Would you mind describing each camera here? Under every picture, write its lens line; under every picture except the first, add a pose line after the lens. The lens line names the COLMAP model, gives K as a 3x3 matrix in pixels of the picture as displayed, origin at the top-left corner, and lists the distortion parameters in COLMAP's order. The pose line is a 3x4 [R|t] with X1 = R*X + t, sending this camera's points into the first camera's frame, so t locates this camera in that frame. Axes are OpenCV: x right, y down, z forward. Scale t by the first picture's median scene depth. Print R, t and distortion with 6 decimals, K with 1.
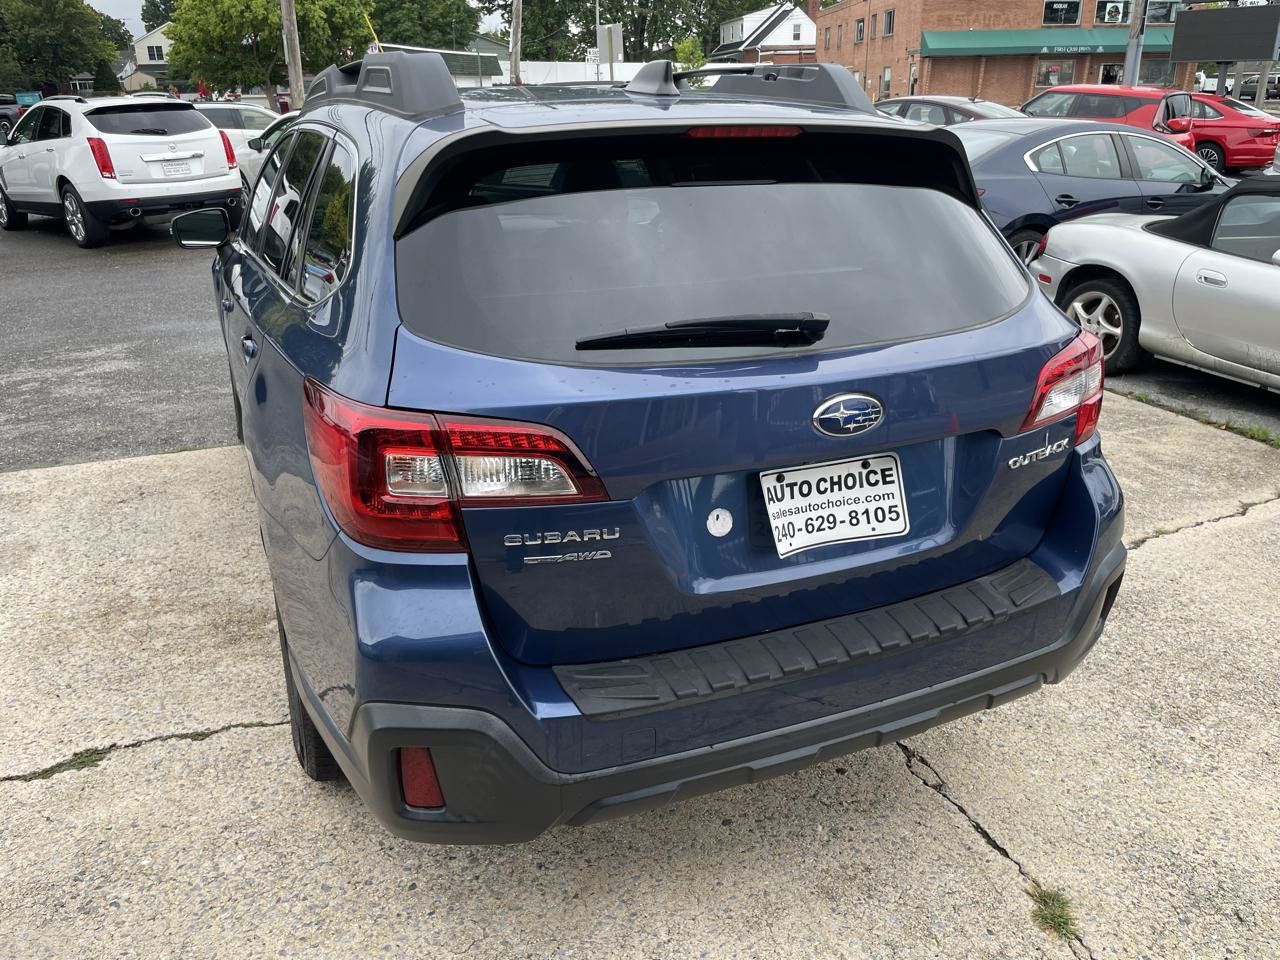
lens RADIAL K [[968.2, 0, 652.9], [0, 968.2, 465.9], [0, 0, 1]] dist [0.085512, -0.112361]
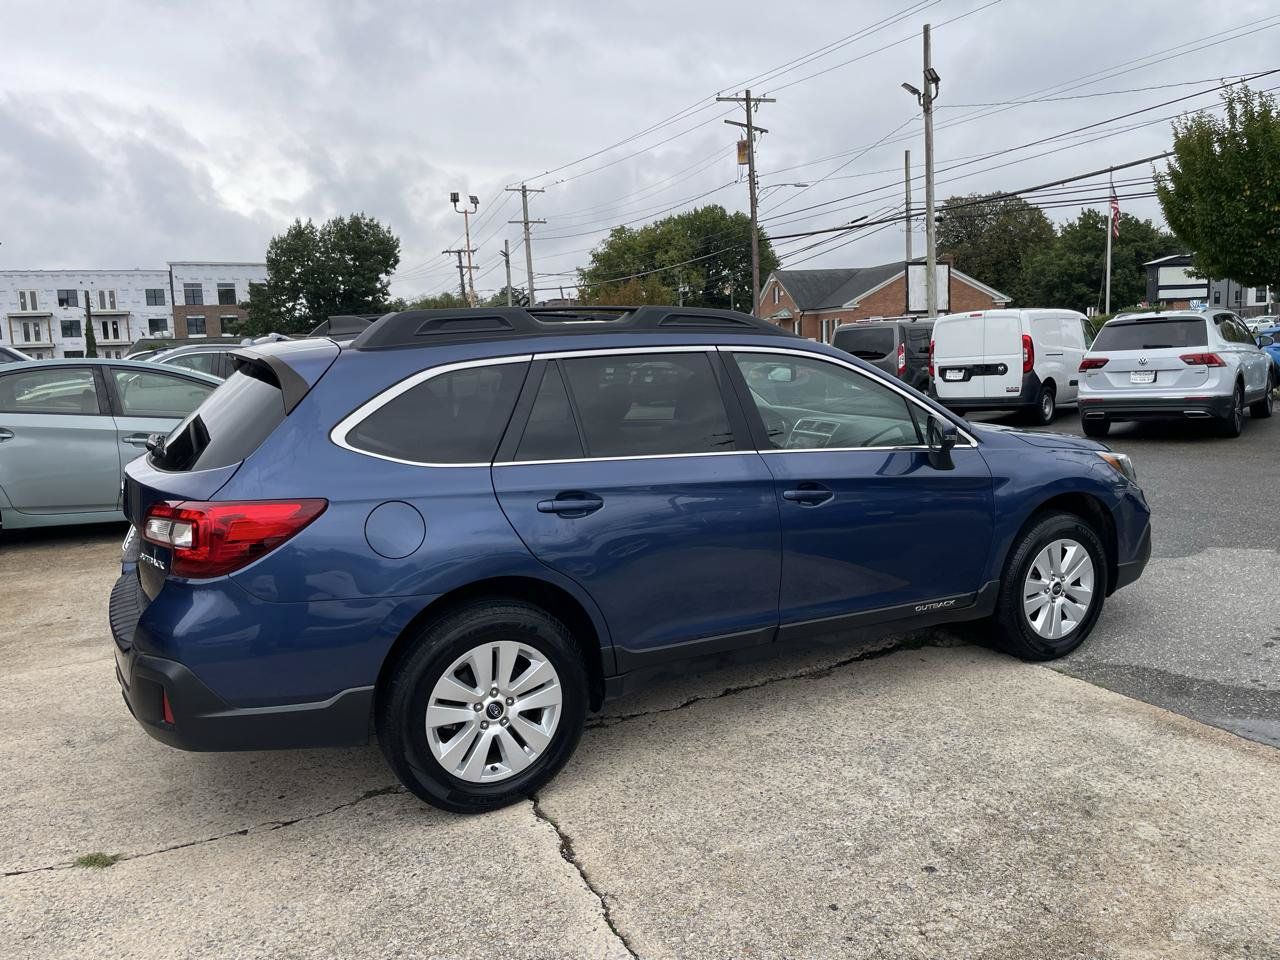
lens RADIAL K [[968.2, 0, 649.4], [0, 968.2, 464.3], [0, 0, 1]] dist [0.085512, -0.112361]
pose [[0.081569, 0.138222, -0.987036, 1.550107], [-0.313585, 0.943600, 0.106225, -0.446724], [0.946050, 0.300855, 0.120313, 1.187683]]
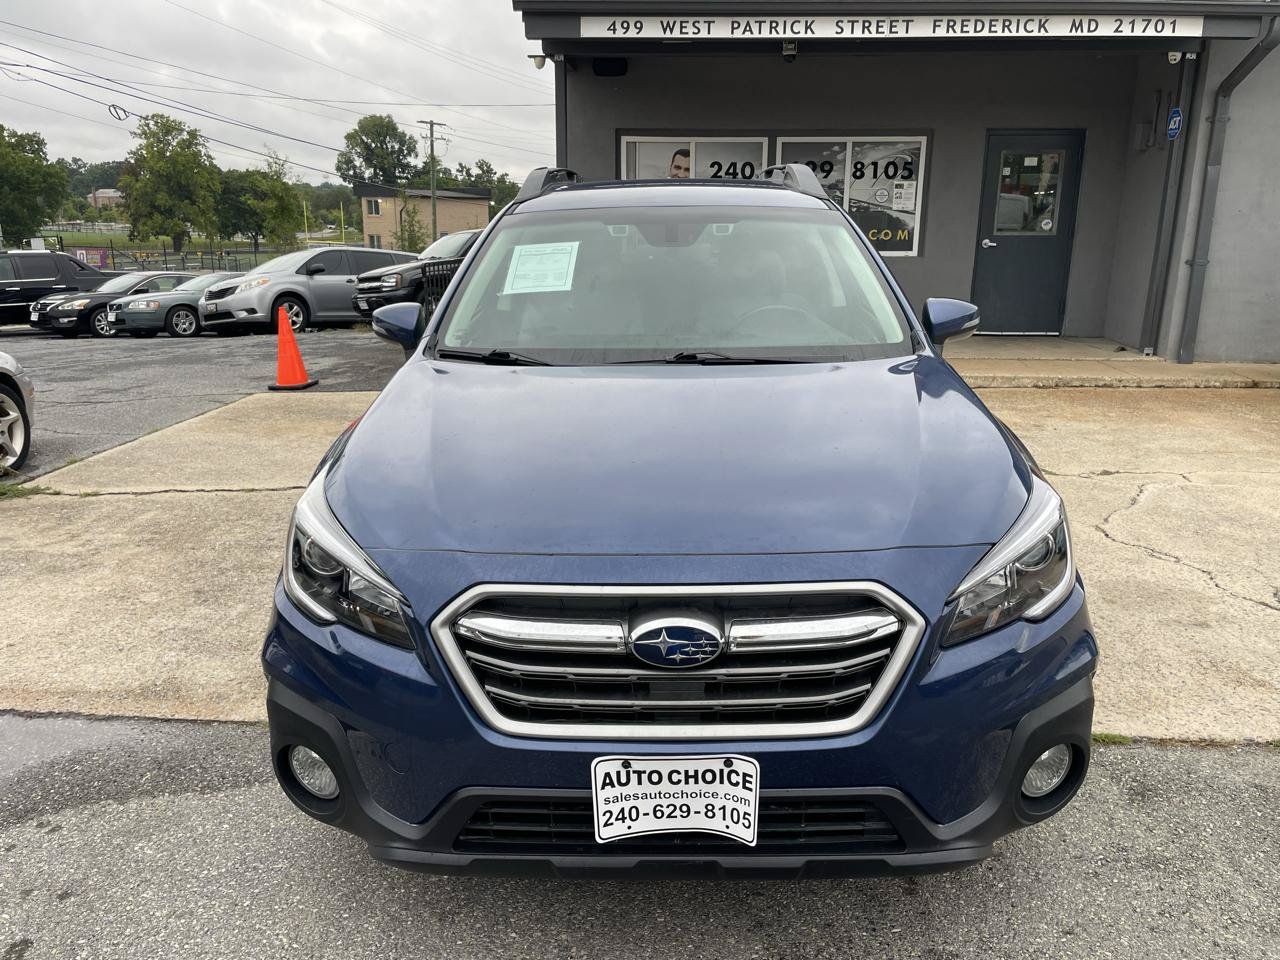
lens RADIAL K [[968.1, 0, 651.6], [0, 968.1, 468.8], [0, 0, 1]] dist [0.087168, -0.115658]
pose [[-0.904221, -0.102781, 0.414512, -0.907618], [0.153706, 0.827239, 0.540417, -0.982682], [-0.398446, 0.552369, -0.732209, 2.780164]]
